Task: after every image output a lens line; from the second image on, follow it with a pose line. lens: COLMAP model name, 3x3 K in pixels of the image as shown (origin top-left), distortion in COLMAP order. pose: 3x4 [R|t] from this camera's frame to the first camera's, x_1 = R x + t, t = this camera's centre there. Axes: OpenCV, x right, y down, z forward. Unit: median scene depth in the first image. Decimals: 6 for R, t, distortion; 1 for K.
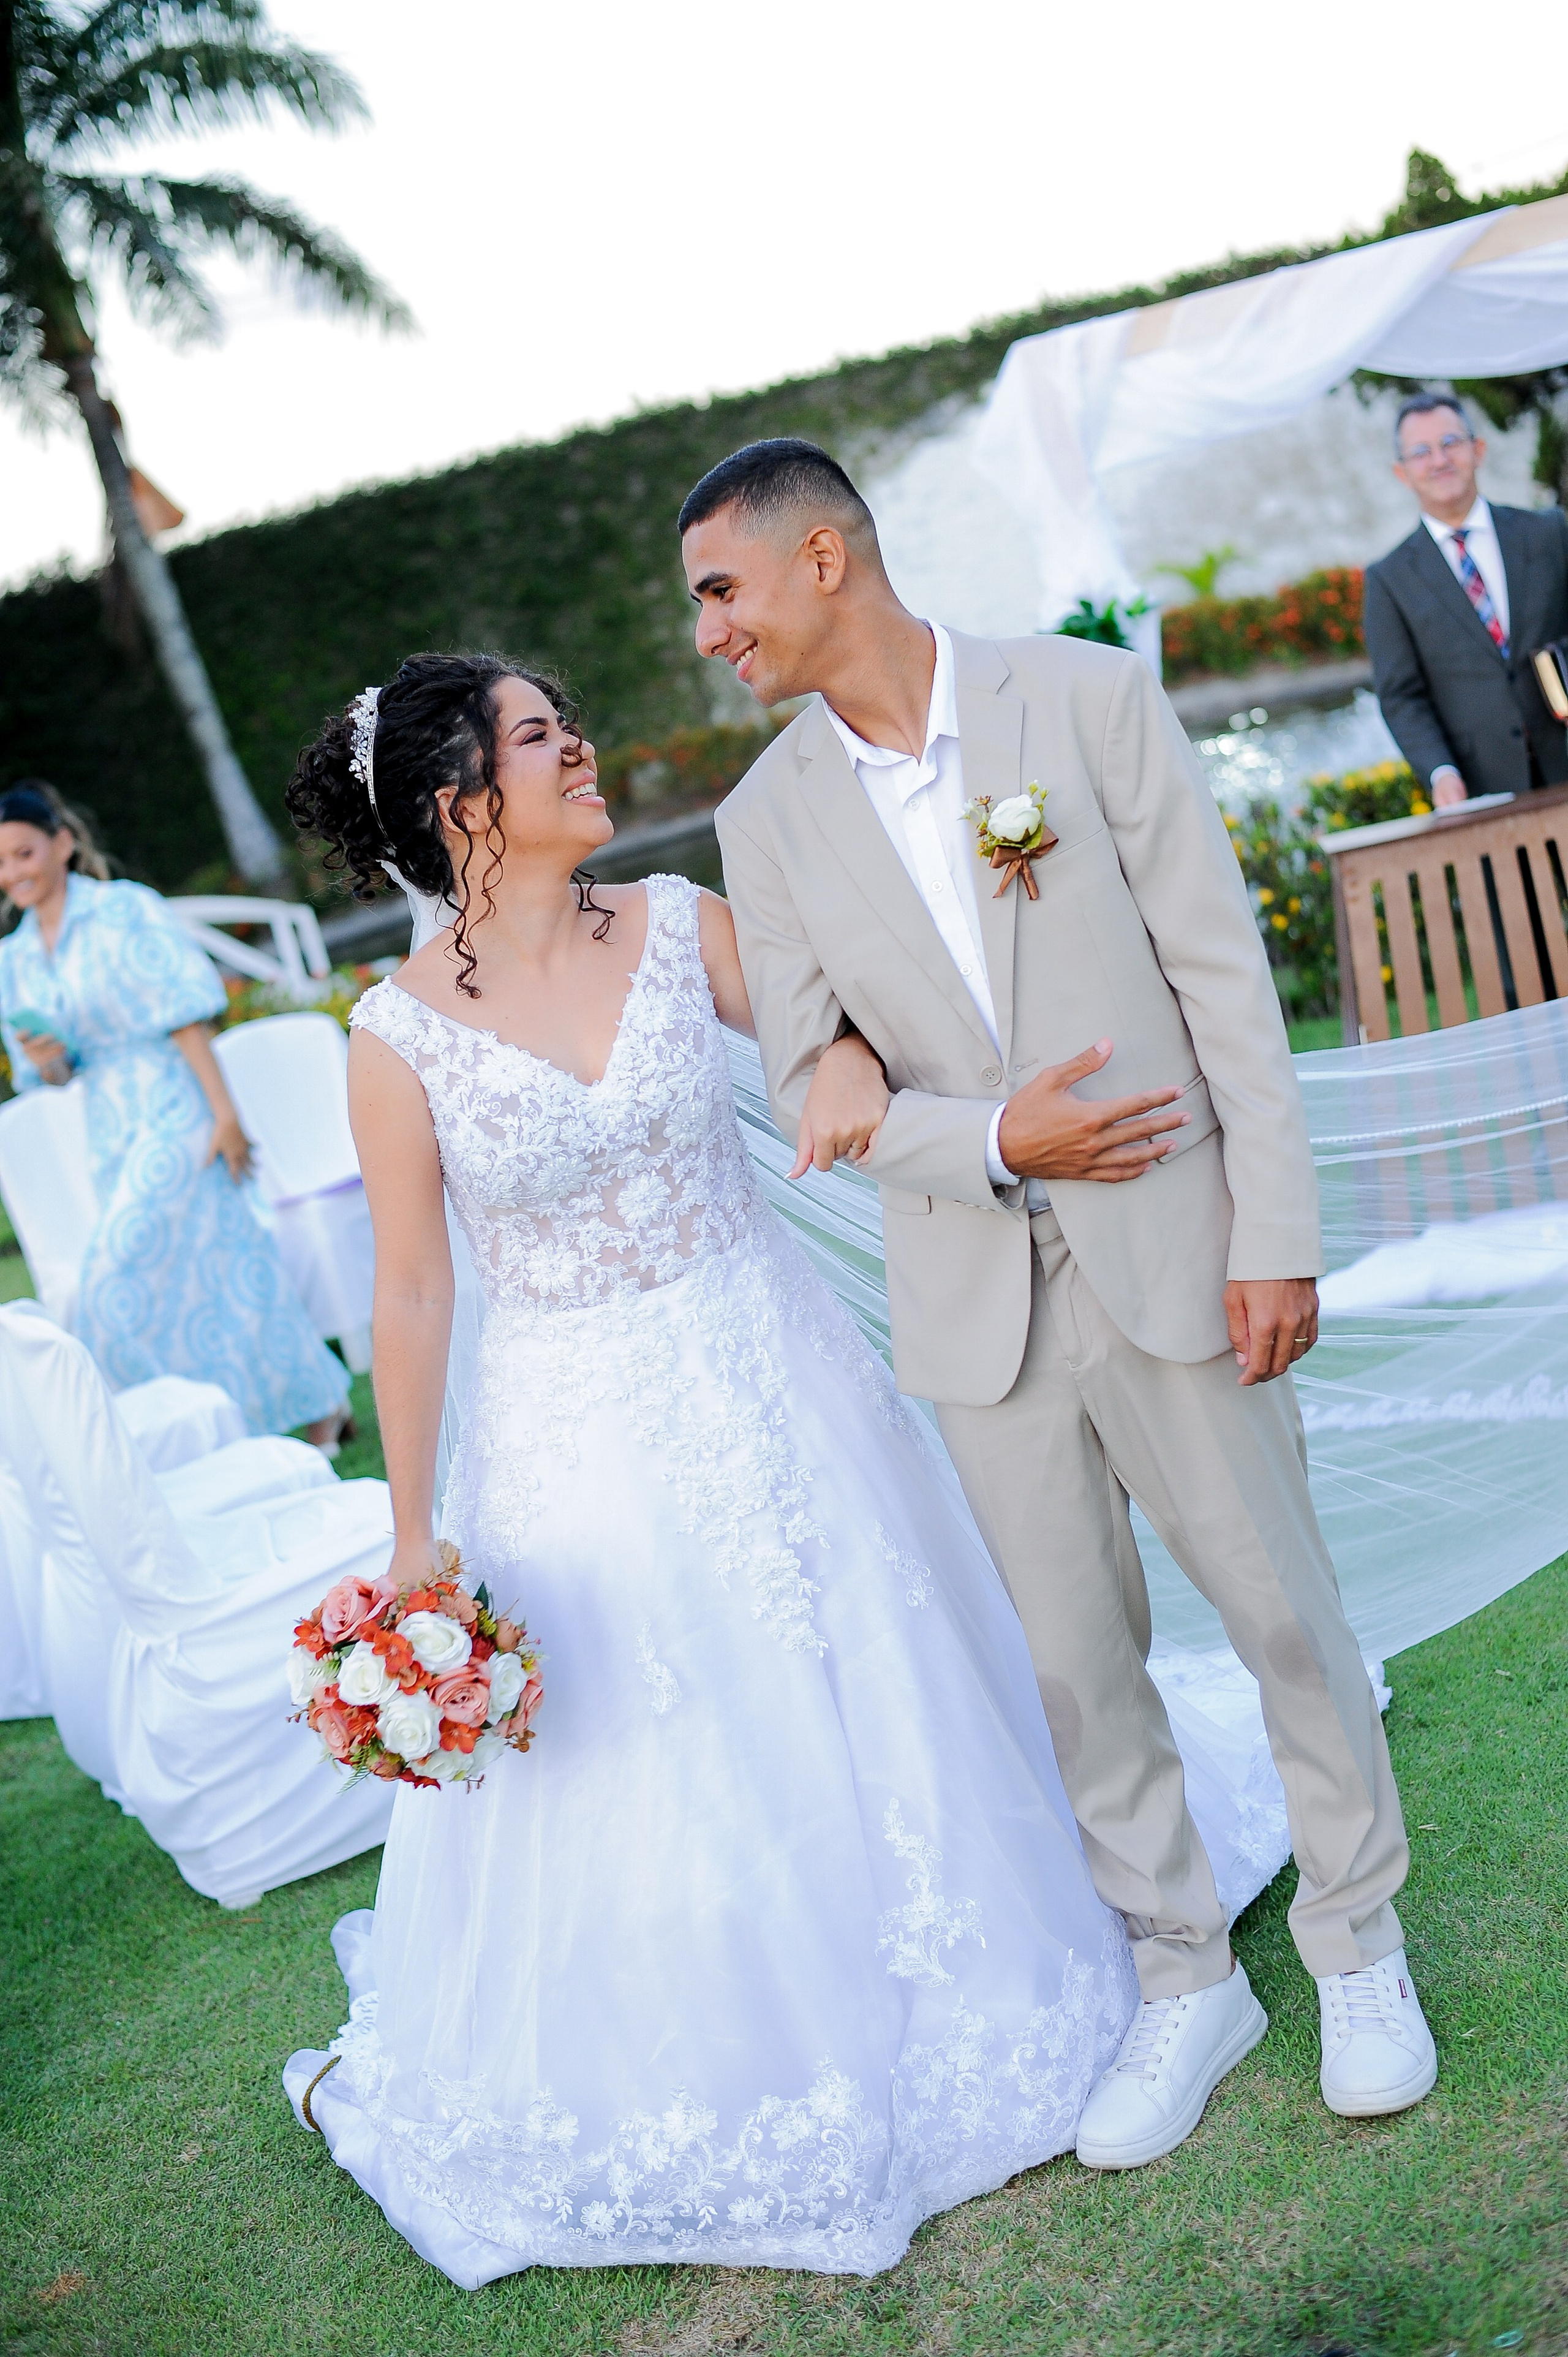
lens RADIAL K [[3442.9, 0, 784.9], [0, 3442.9, 1178.4], [0, 0, 1]] dist [-0.079659, 0.000000]
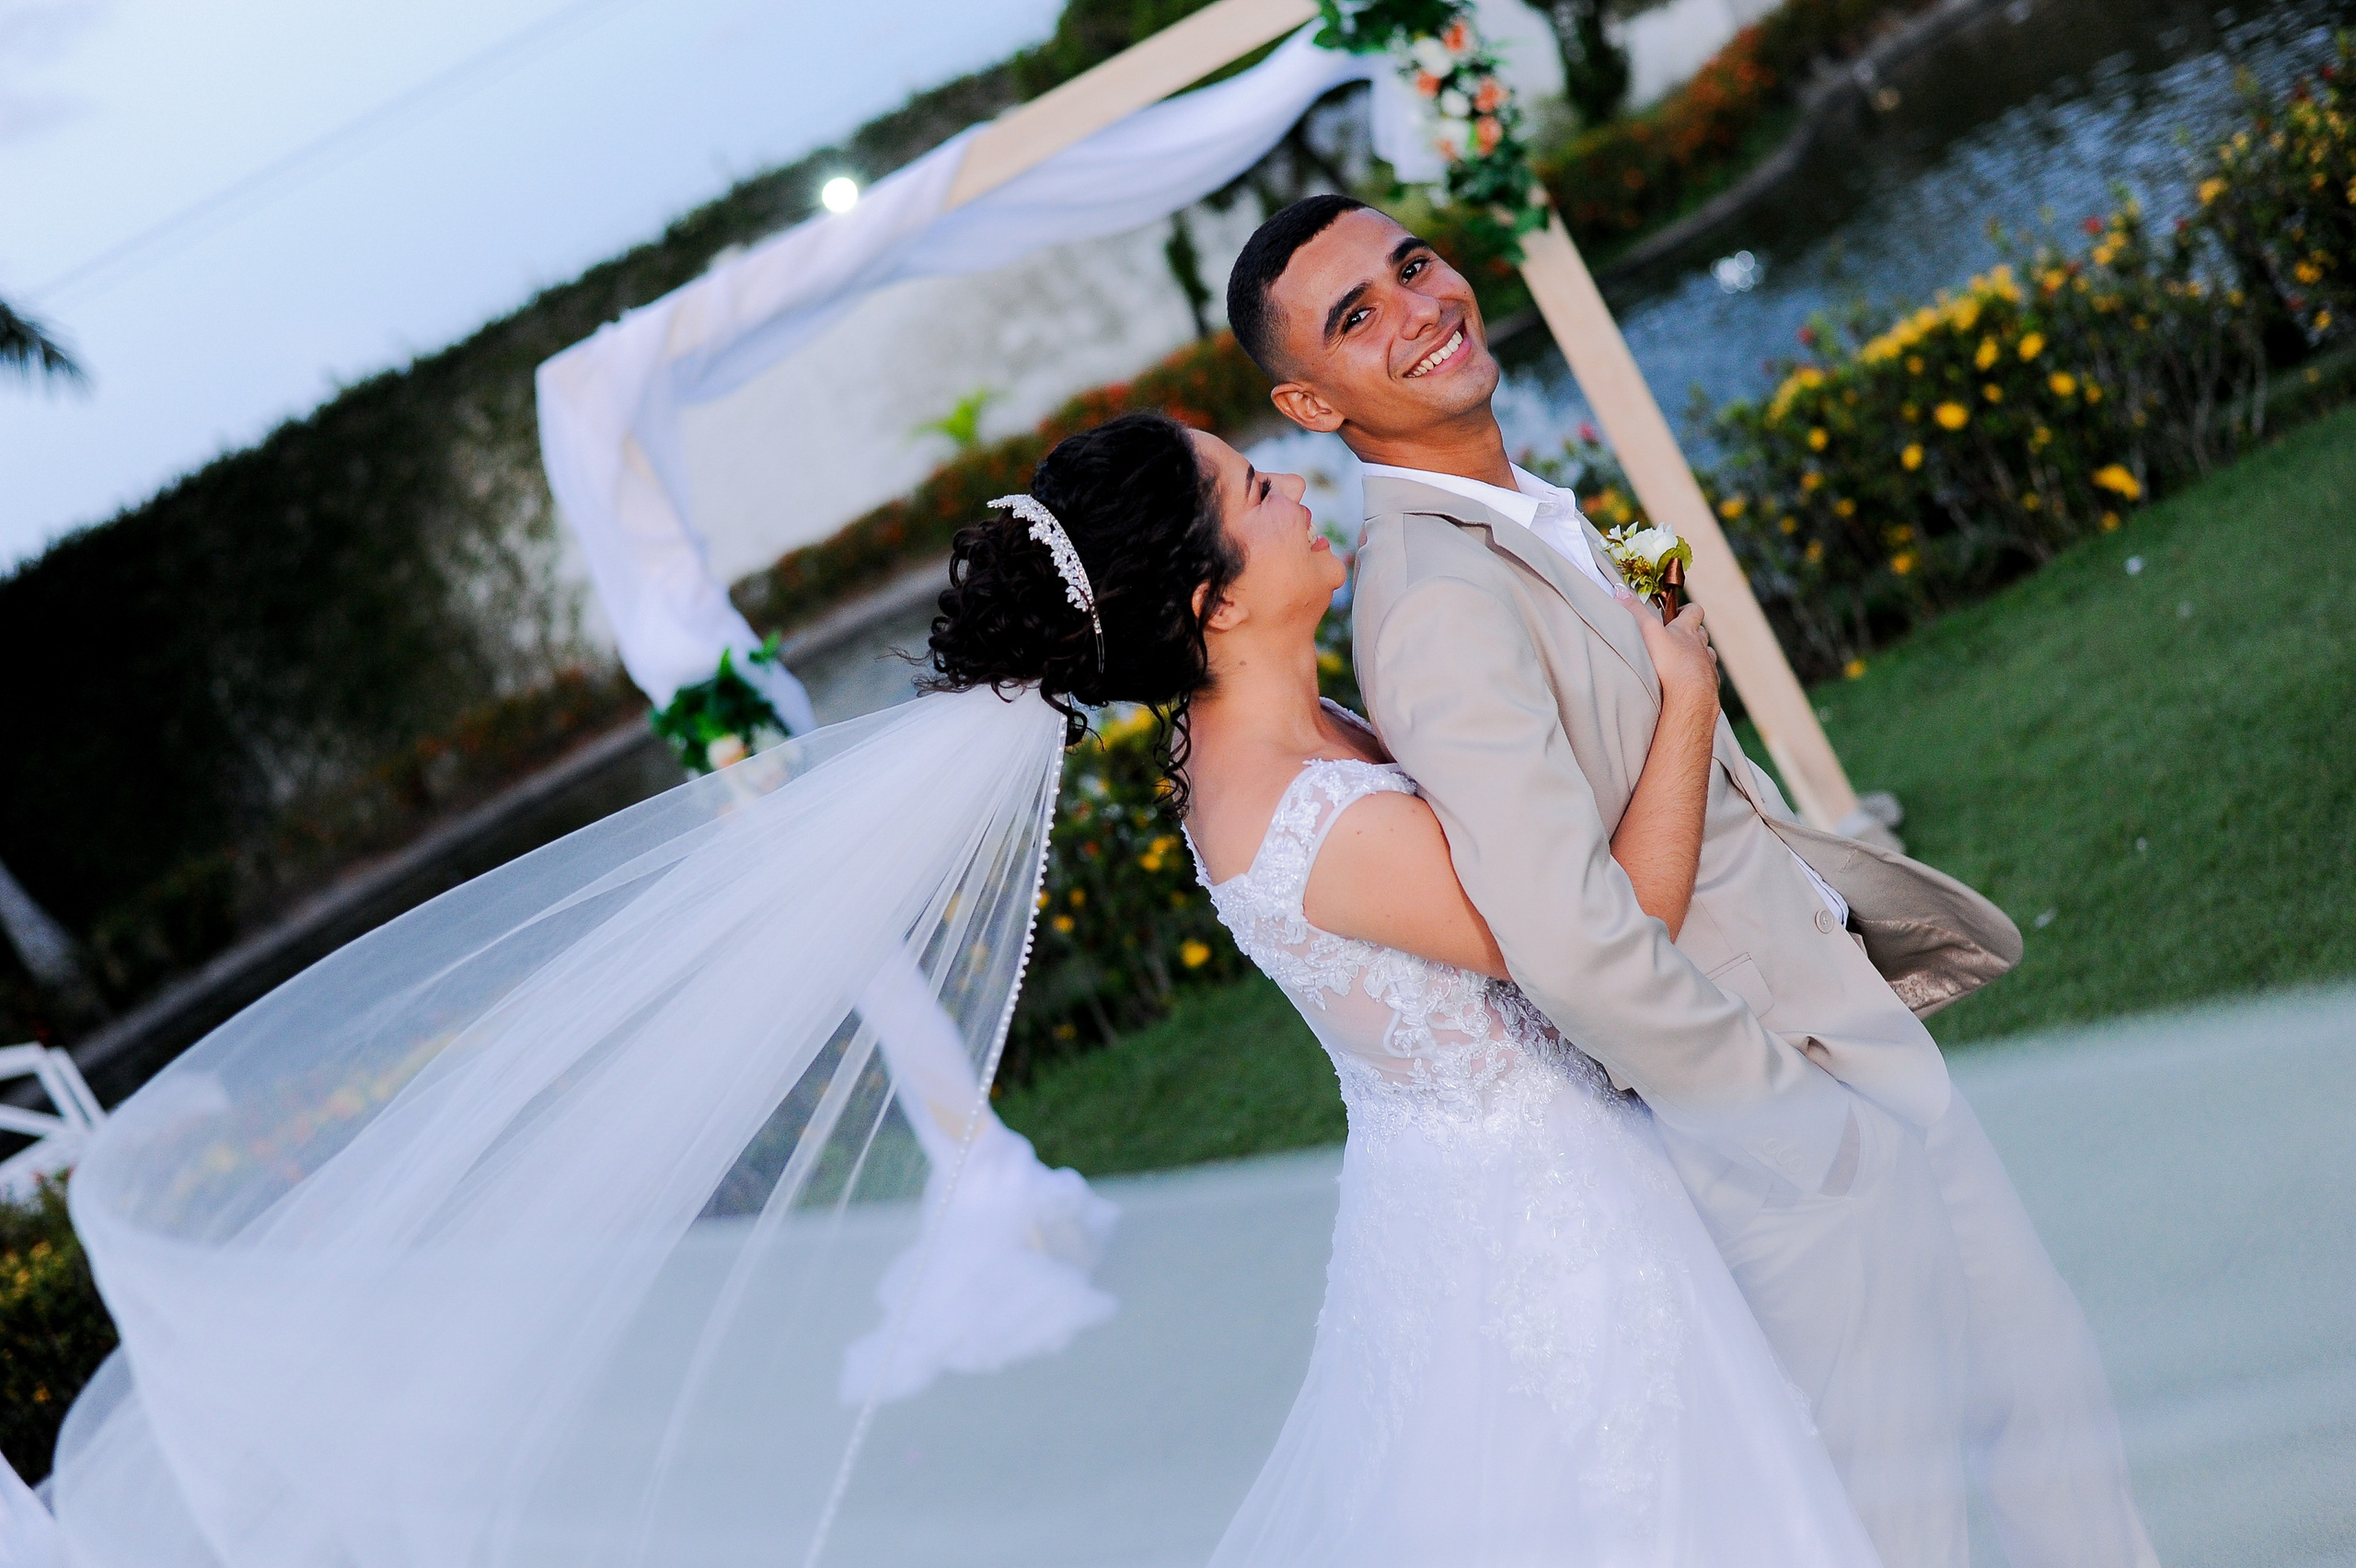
lens RADIAL K [[3441.7, 0, 1185.8], [0, 3441.7, 768.7], [0, 0, 1]] dist [-0.079659, 0.000000]
pose [[0.959026, -0.243793, 0.144339, 0.077106], [0.253001, 0.966223, -0.049021, -0.079096], [-0.127513, 0.083530, 0.988313, 0.208639]]
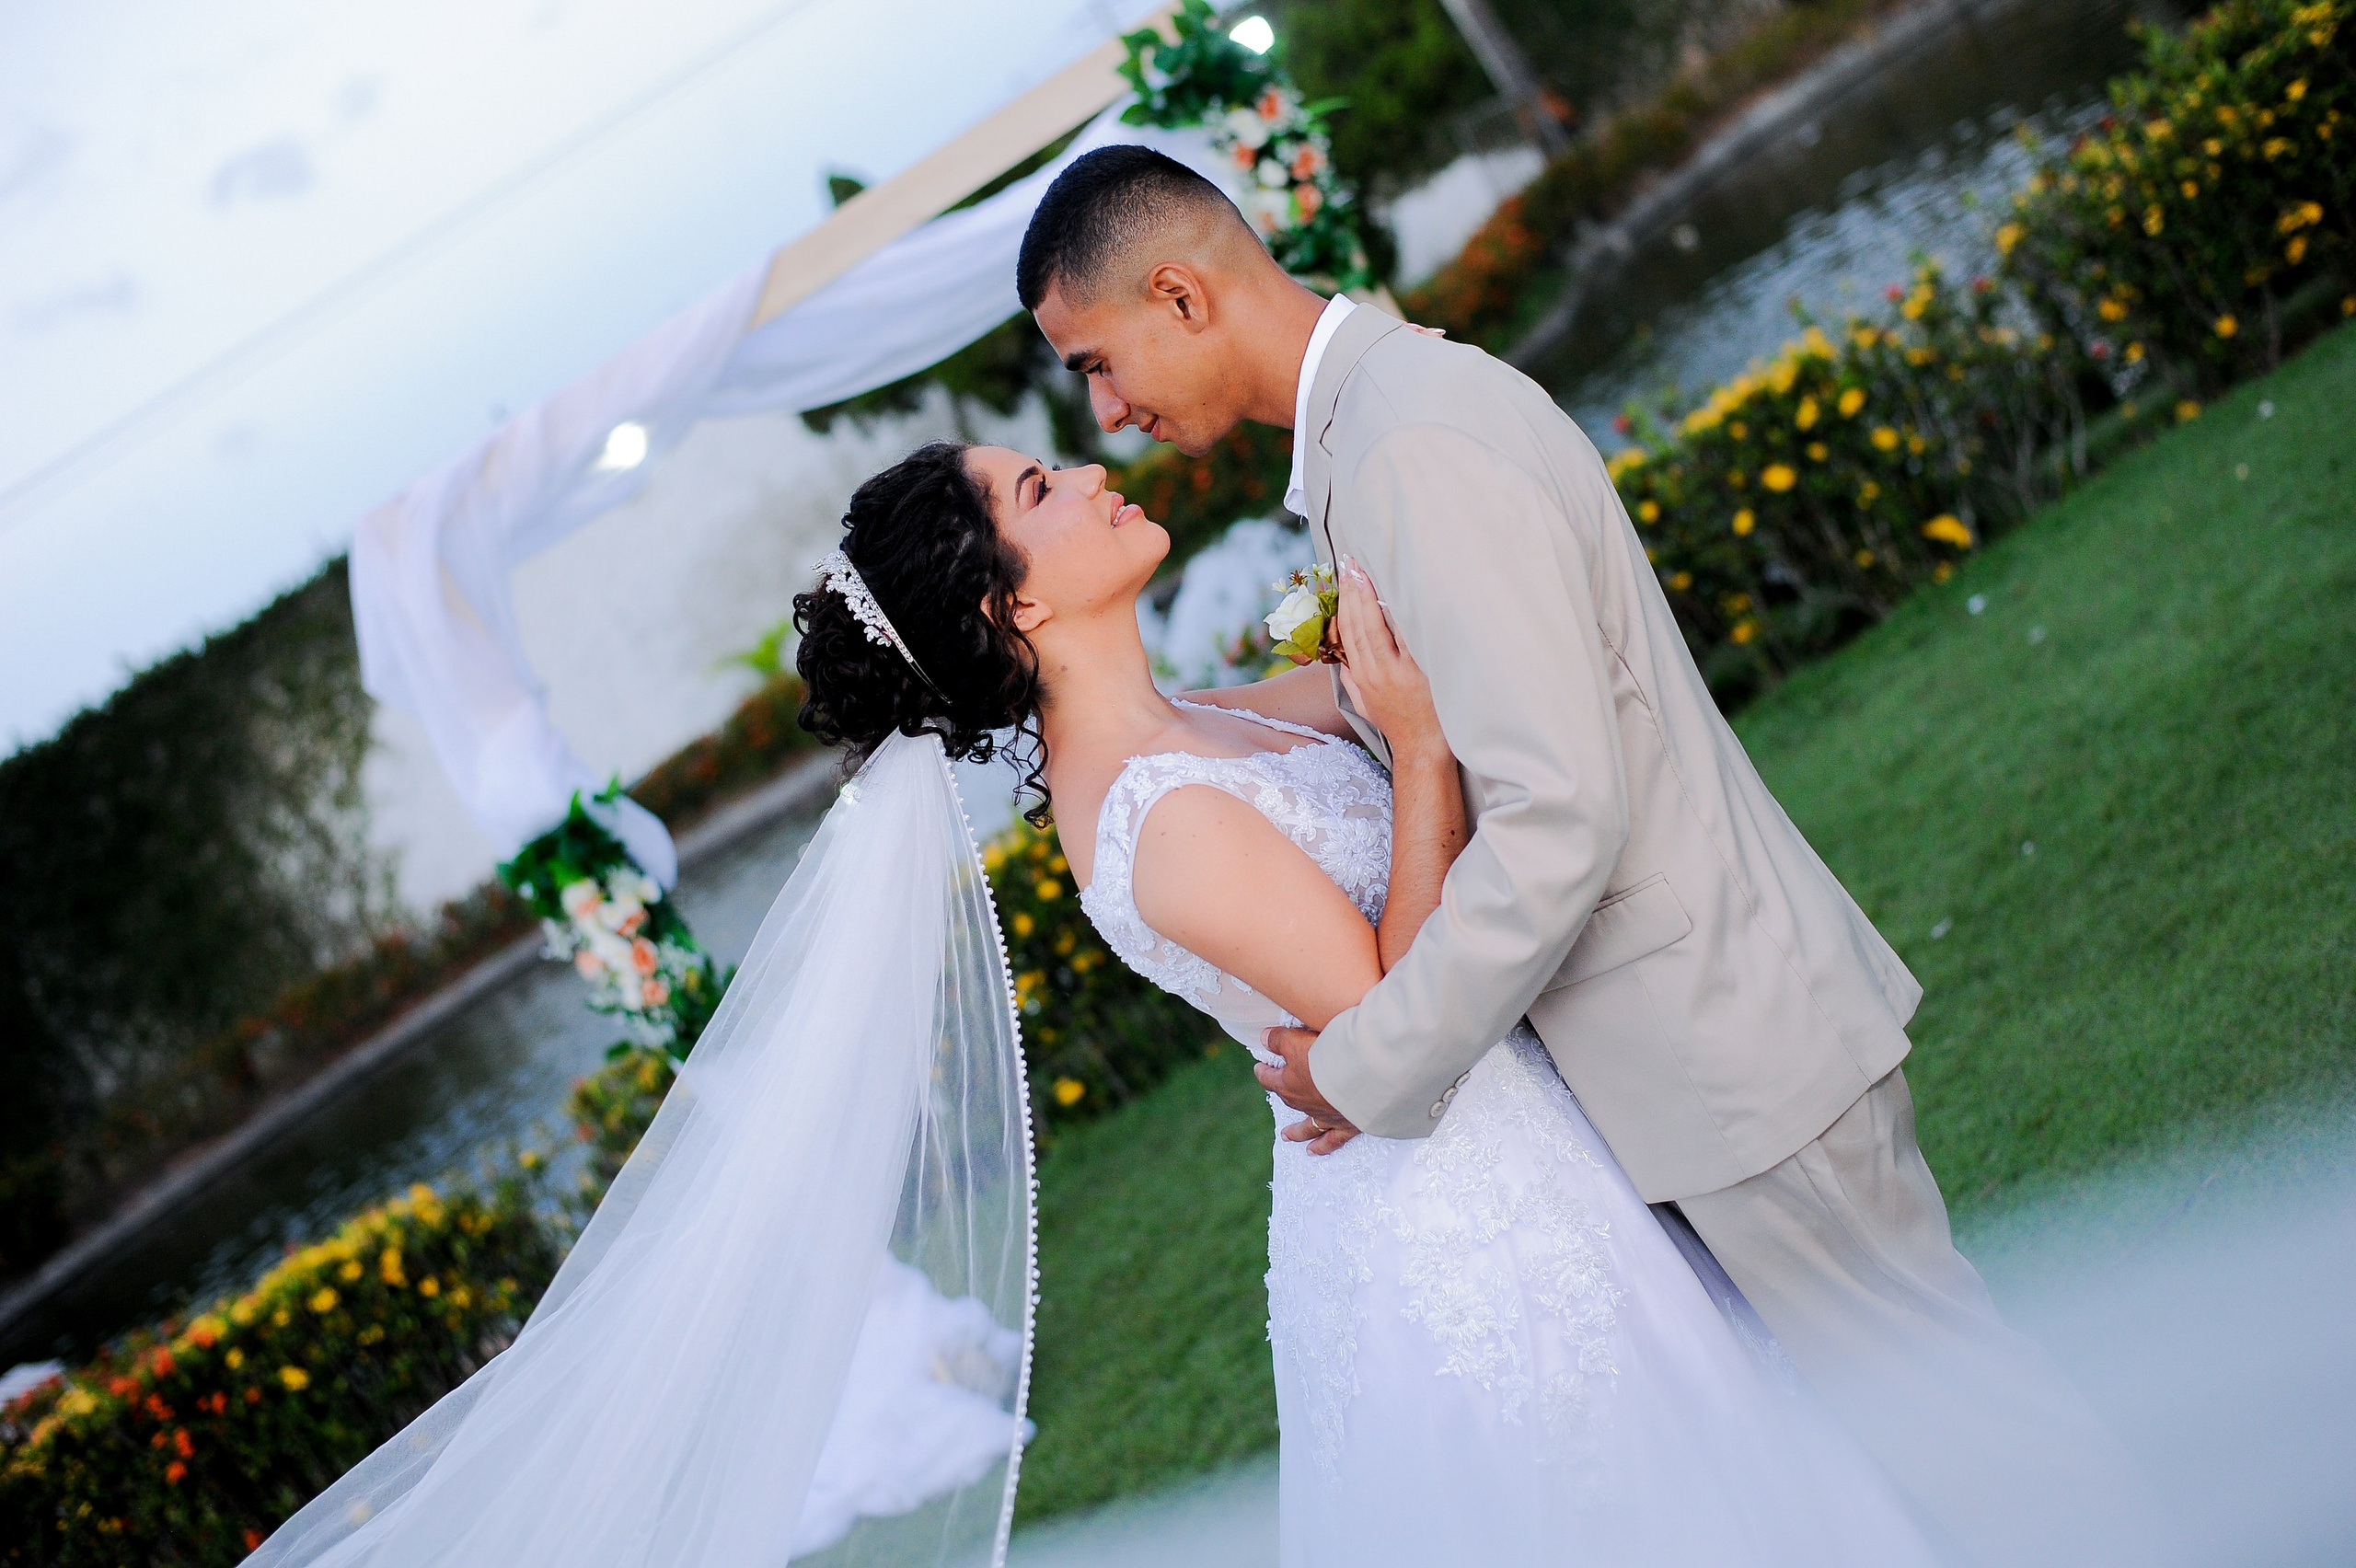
lens RADIAL K [[3441.7, 0, 1175.8], [0, 3441.7, 783.3], [0, 0, 1]] dist [-0.079659, 0.000000]
pose [[0.924815, -0.317204, 0.209996, 0.060209], [0.342122, 0.934889, -0.094522, -0.052725], [-0.166340, 0.159259, 0.973122, 0.231582]]
